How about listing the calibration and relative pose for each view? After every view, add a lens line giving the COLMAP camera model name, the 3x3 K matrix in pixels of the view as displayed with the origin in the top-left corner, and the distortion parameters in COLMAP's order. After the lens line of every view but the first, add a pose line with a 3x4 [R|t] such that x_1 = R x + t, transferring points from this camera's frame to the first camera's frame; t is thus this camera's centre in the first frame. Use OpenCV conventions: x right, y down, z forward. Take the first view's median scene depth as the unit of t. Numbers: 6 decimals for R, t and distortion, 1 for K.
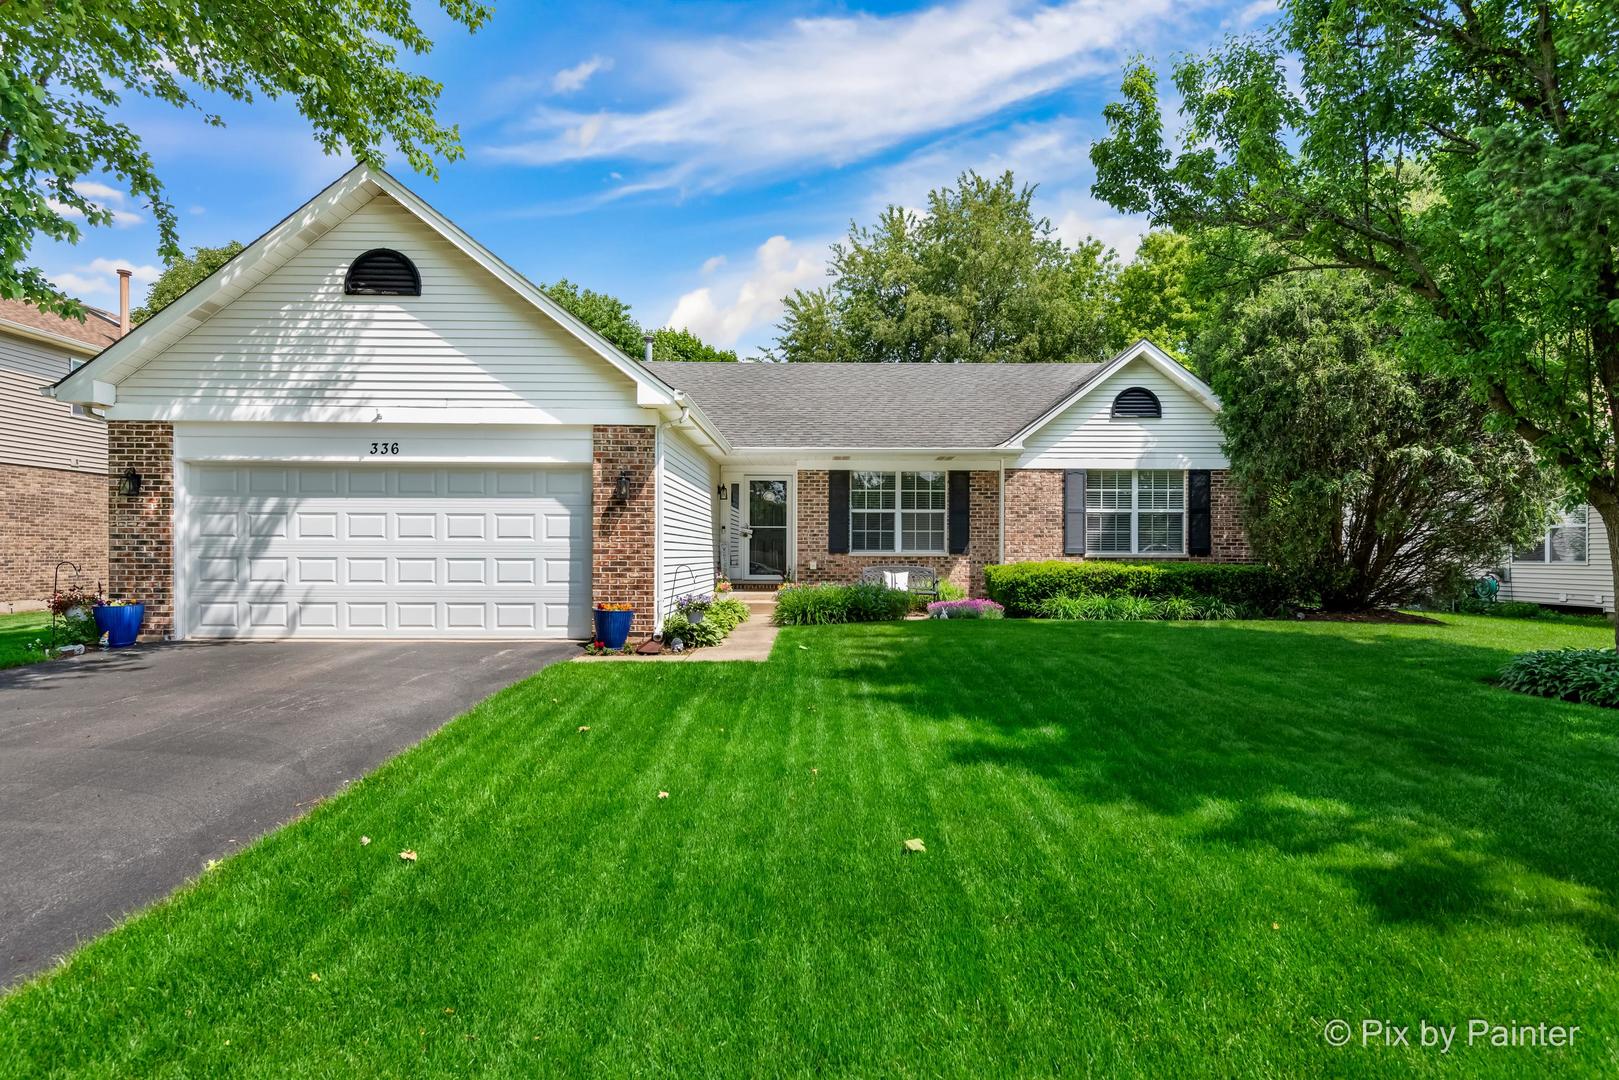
lens RADIAL K [[676.9, 0, 809.5], [0, 676.9, 540.0], [0, 0, 1]] dist [0.001216, -0.000224]
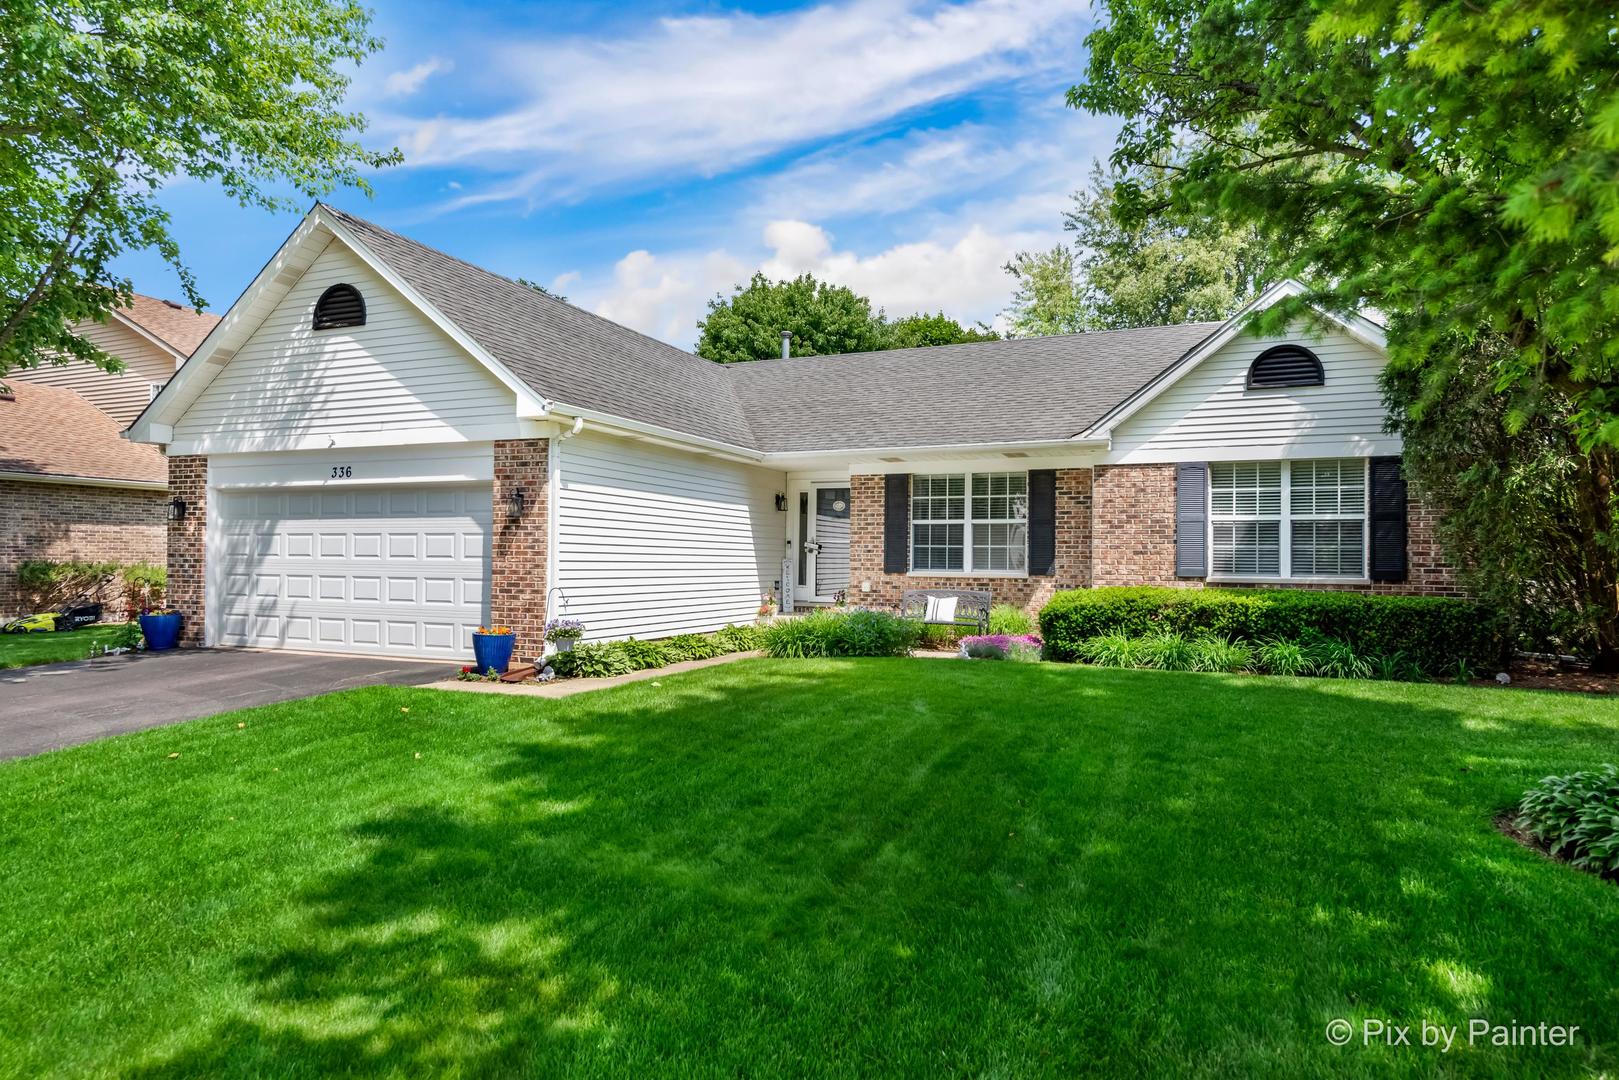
lens RADIAL K [[782.2, 0, 883.1], [0, 782.2, 538.3], [0, 0, 1]] dist [0.002562, 0.000283]
pose [[0.943448, -0.004620, -0.331488, 0.413112], [-0.000322, 0.999890, -0.014850, -0.010394], [0.331521, 0.014117, 0.943342, 0.095617]]
